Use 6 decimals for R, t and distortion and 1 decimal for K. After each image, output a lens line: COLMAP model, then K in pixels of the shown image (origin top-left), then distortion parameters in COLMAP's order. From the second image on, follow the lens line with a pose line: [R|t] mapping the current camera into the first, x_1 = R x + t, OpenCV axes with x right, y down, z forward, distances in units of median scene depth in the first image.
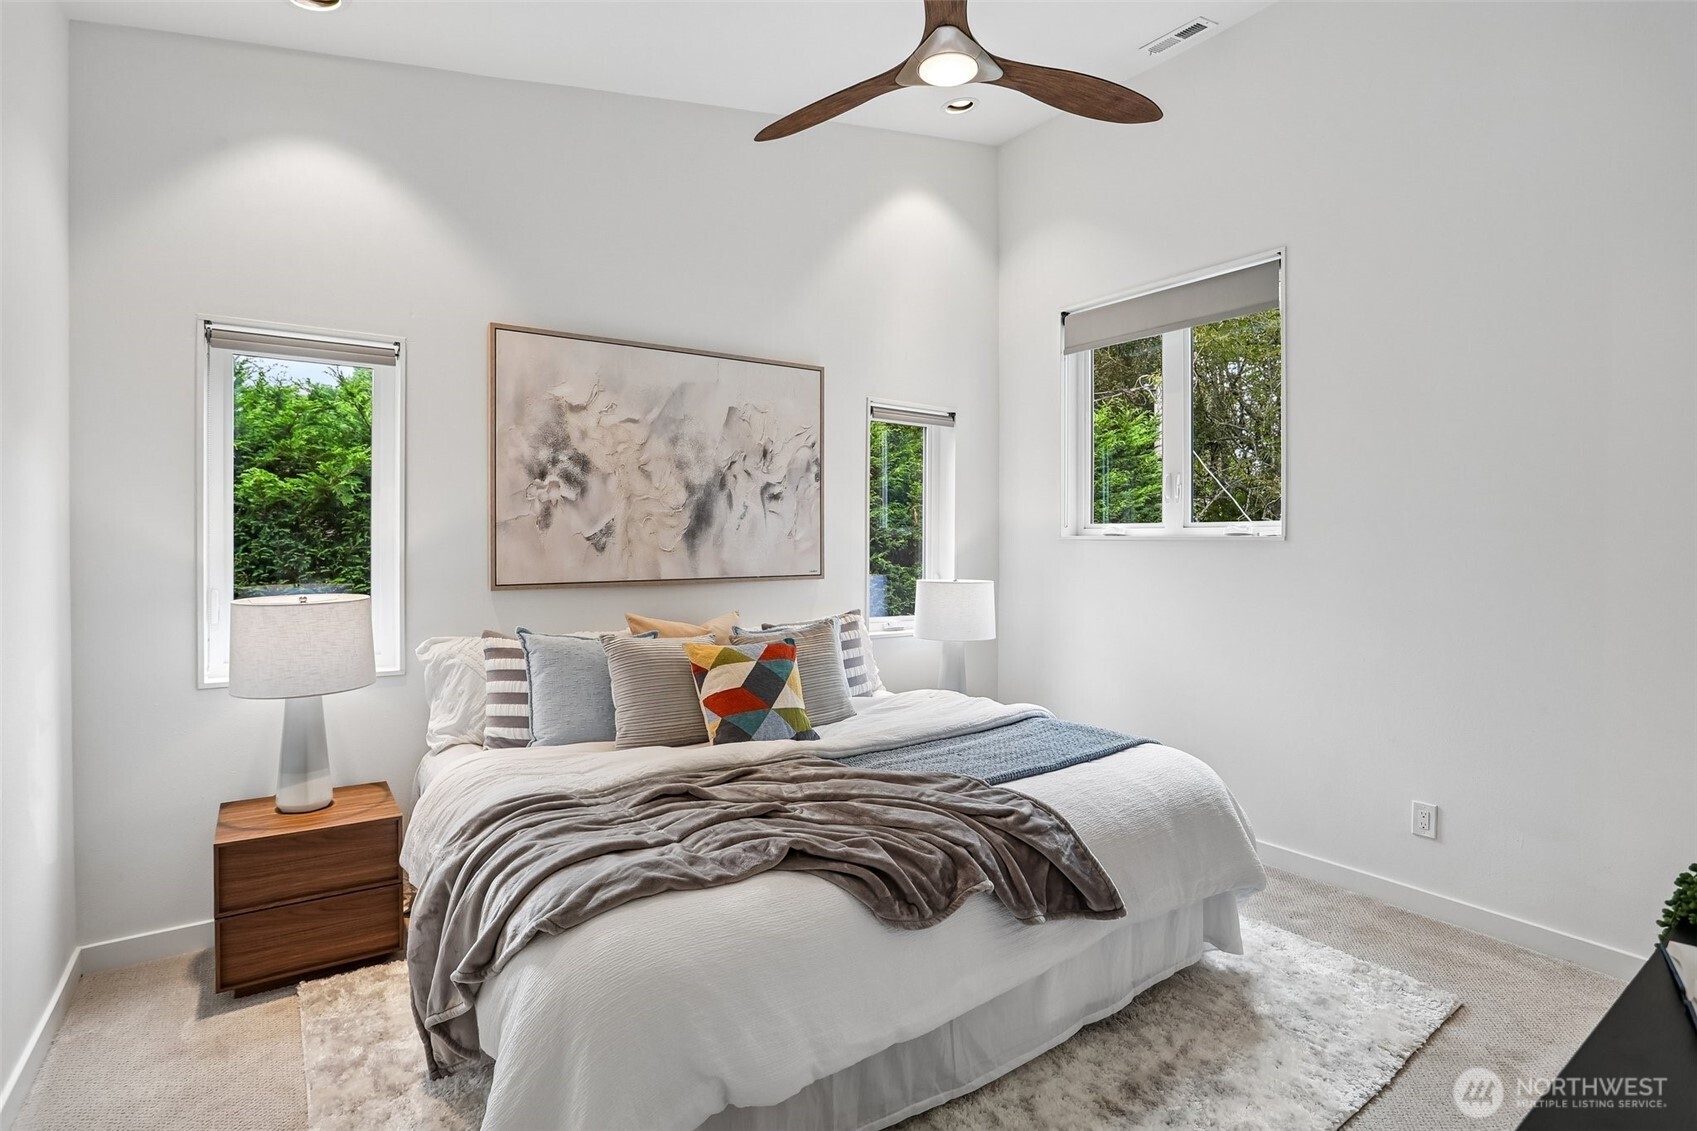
lens RADIAL K [[824.2, 0, 854.1], [0, 824.2, 551.8], [0, 0, 1]] dist [-0.062538, 0.022126]
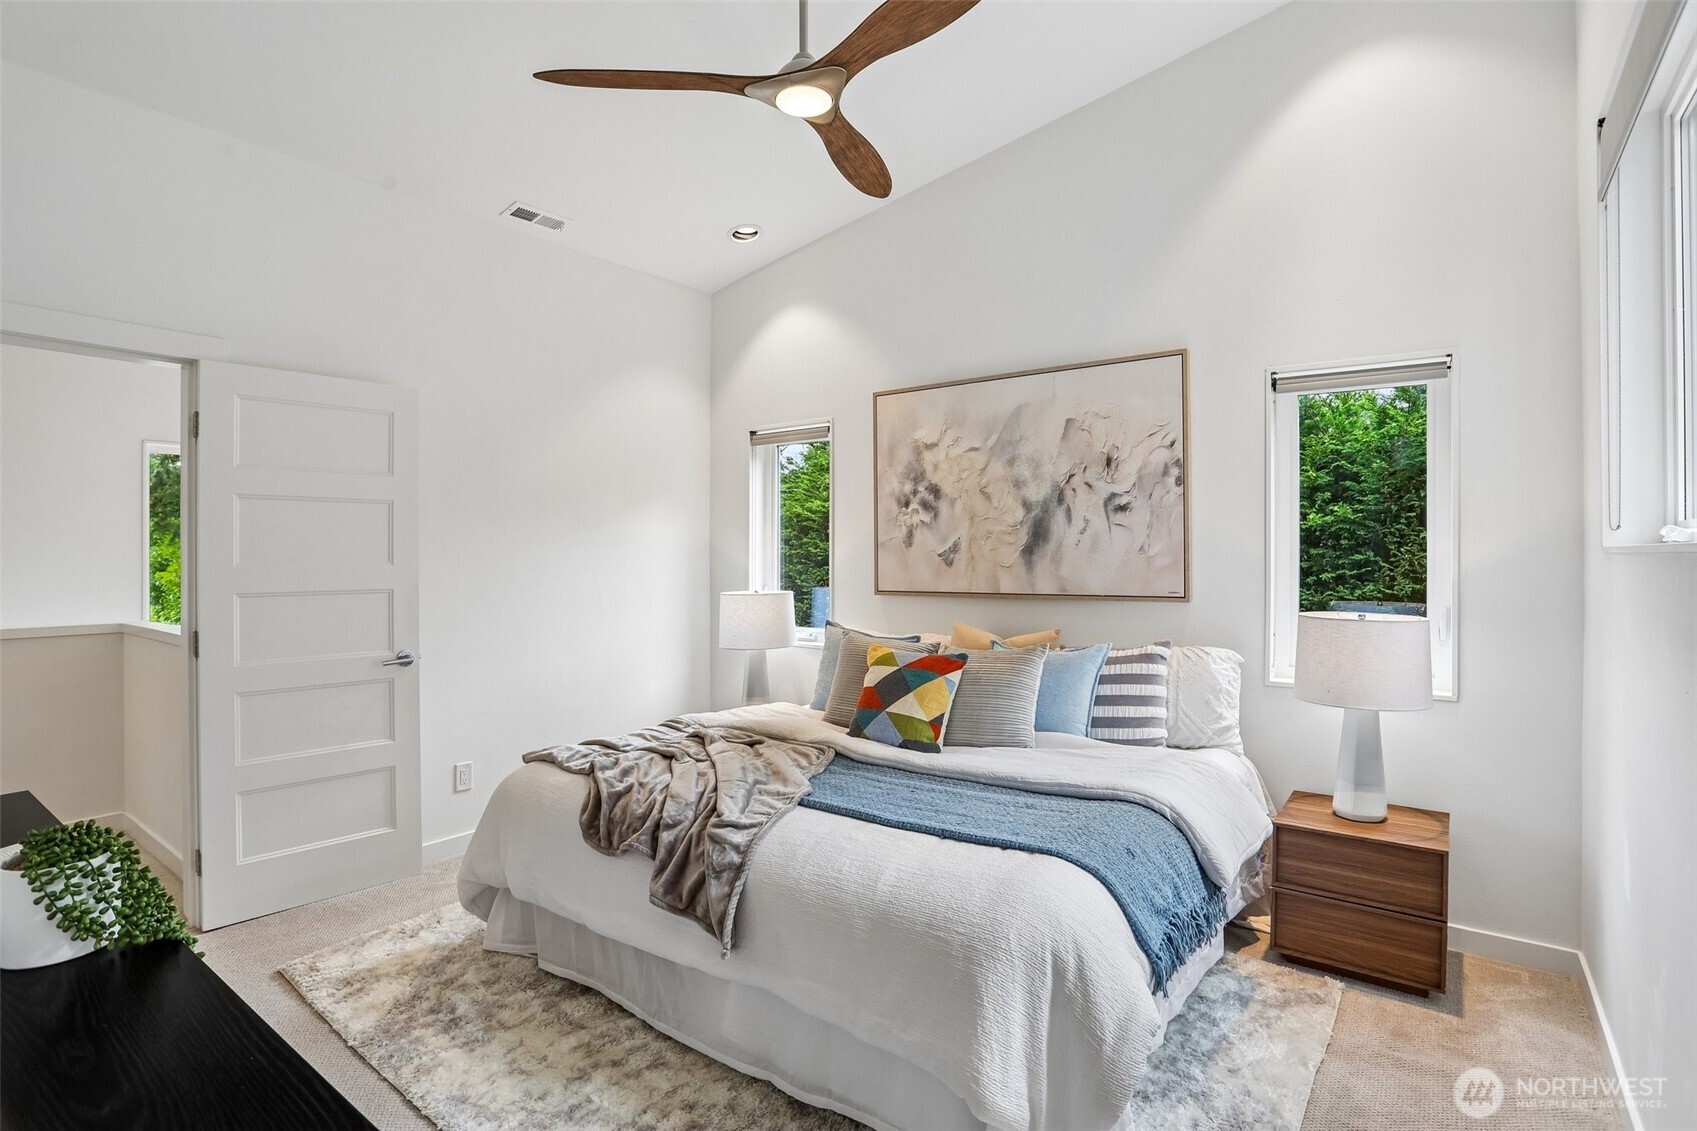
lens RADIAL K [[824.2, 0, 853.1], [0, 824.2, 560.5], [0, 0, 1]] dist [-0.062538, 0.022126]
pose [[0.328018, 0.003914, -0.944663, 0.709908], [-0.011600, 0.999933, 0.000115, -0.006508], [0.944600, 0.010920, 0.328041, 0.463863]]
